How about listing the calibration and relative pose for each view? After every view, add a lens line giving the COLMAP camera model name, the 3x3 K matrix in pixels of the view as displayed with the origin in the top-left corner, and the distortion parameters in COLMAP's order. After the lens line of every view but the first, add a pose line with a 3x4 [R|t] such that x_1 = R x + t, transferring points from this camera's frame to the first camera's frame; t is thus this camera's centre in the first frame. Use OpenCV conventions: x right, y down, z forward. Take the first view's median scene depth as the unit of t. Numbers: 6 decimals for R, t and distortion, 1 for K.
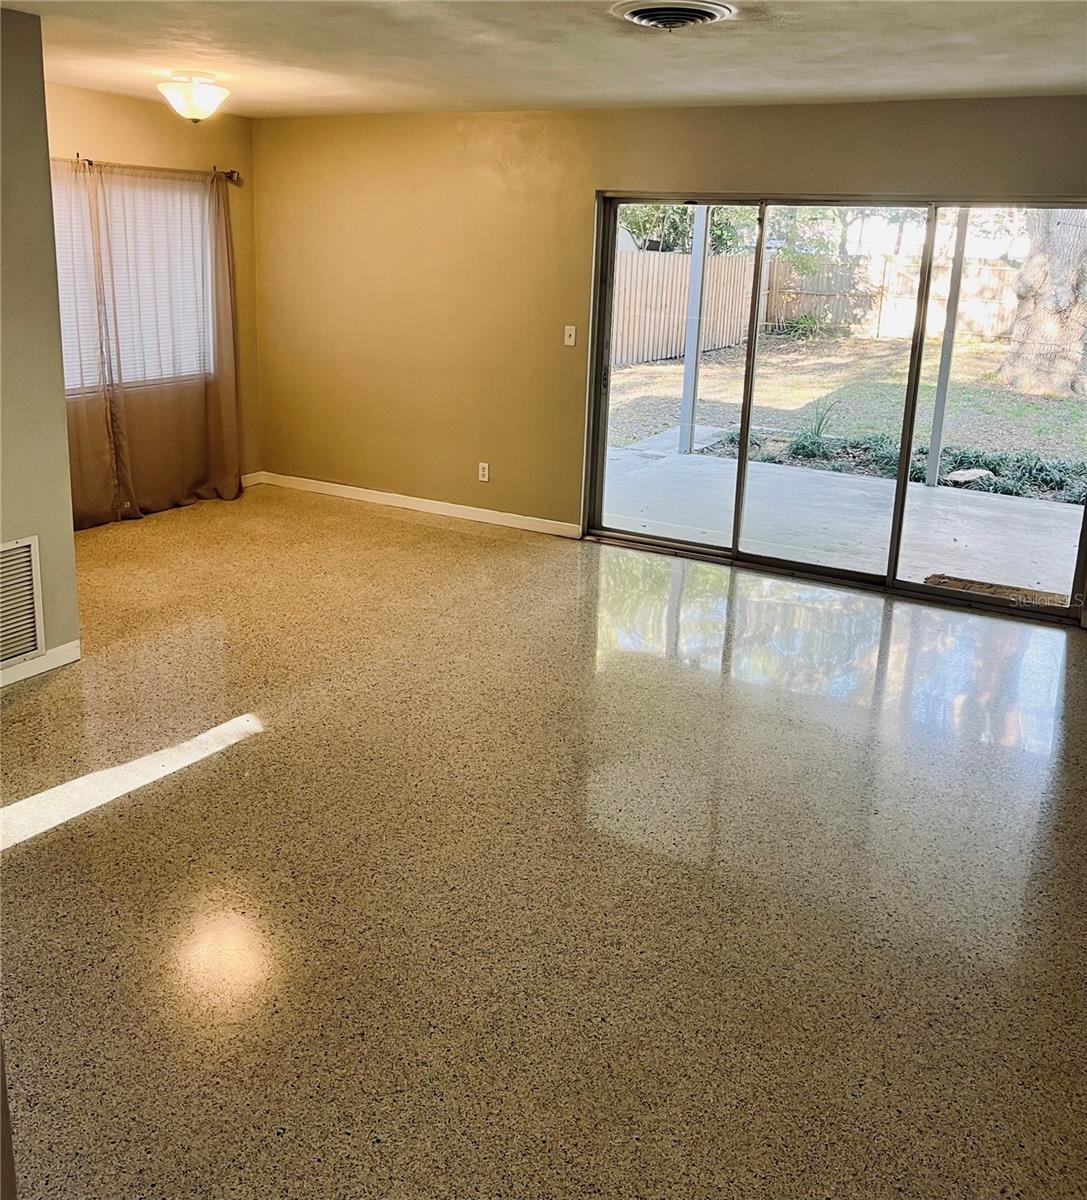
lens RADIAL K [[1090.5, 0, 543.5], [0, 1090.5, 600.0], [0, 0, 1]] dist [0.029082, -0.005206]
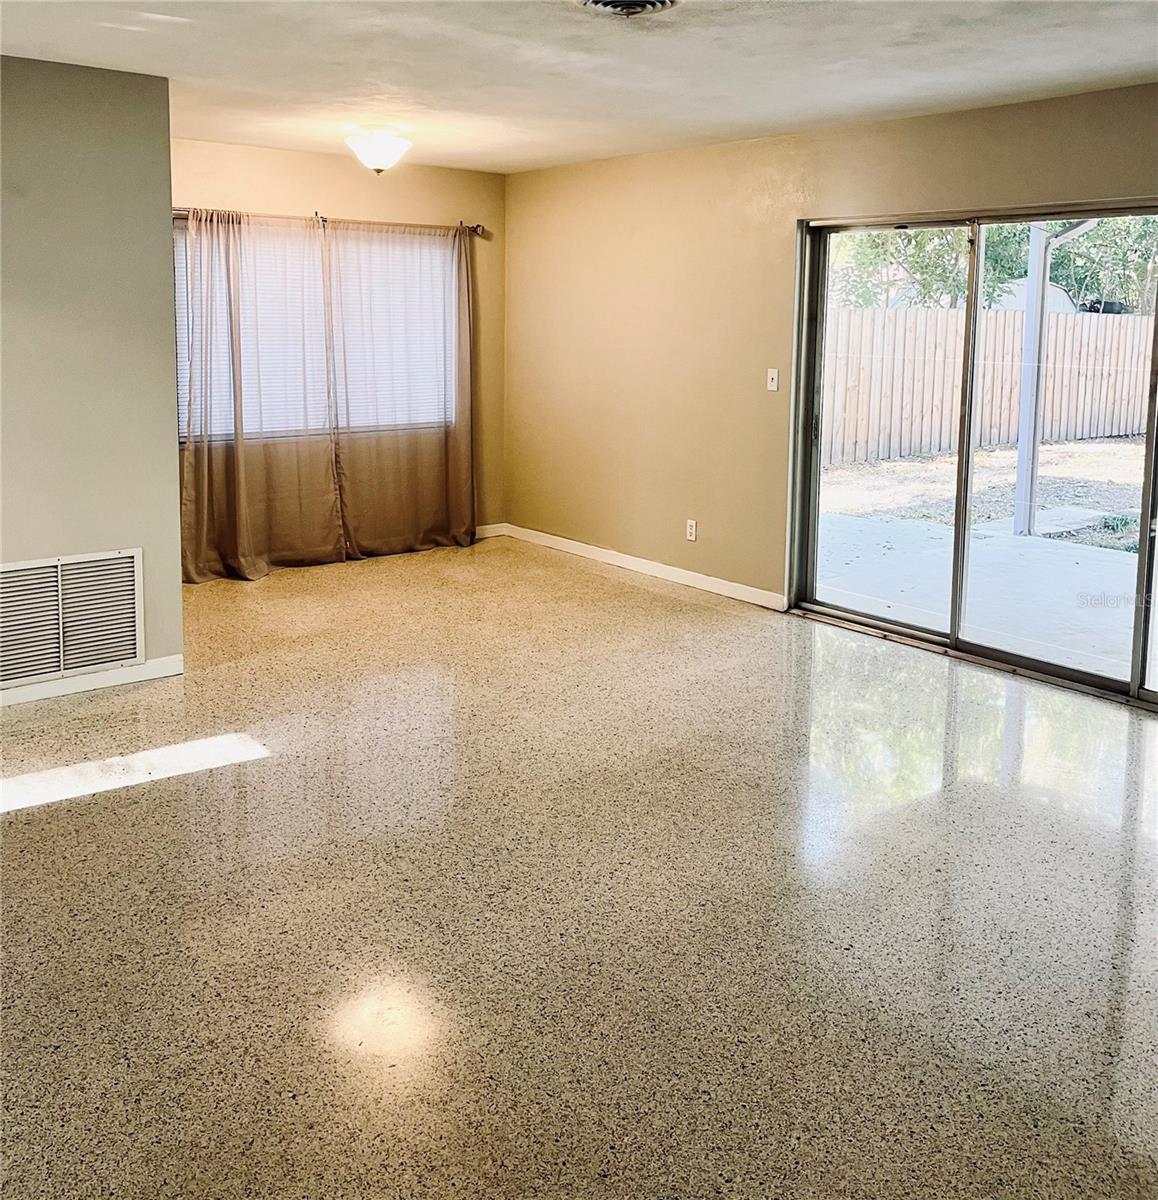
lens RADIAL K [[1183.3, 0, 573.7], [0, 1183.3, 561.7], [0, 0, 1]] dist [0.024412, -0.028572]
pose [[0.923124, 0.059649, -0.379848, 0.245753], [-0.104262, 0.989713, -0.097966, 0.015435], [0.370097, 0.130038, 0.919847, 0.071002]]
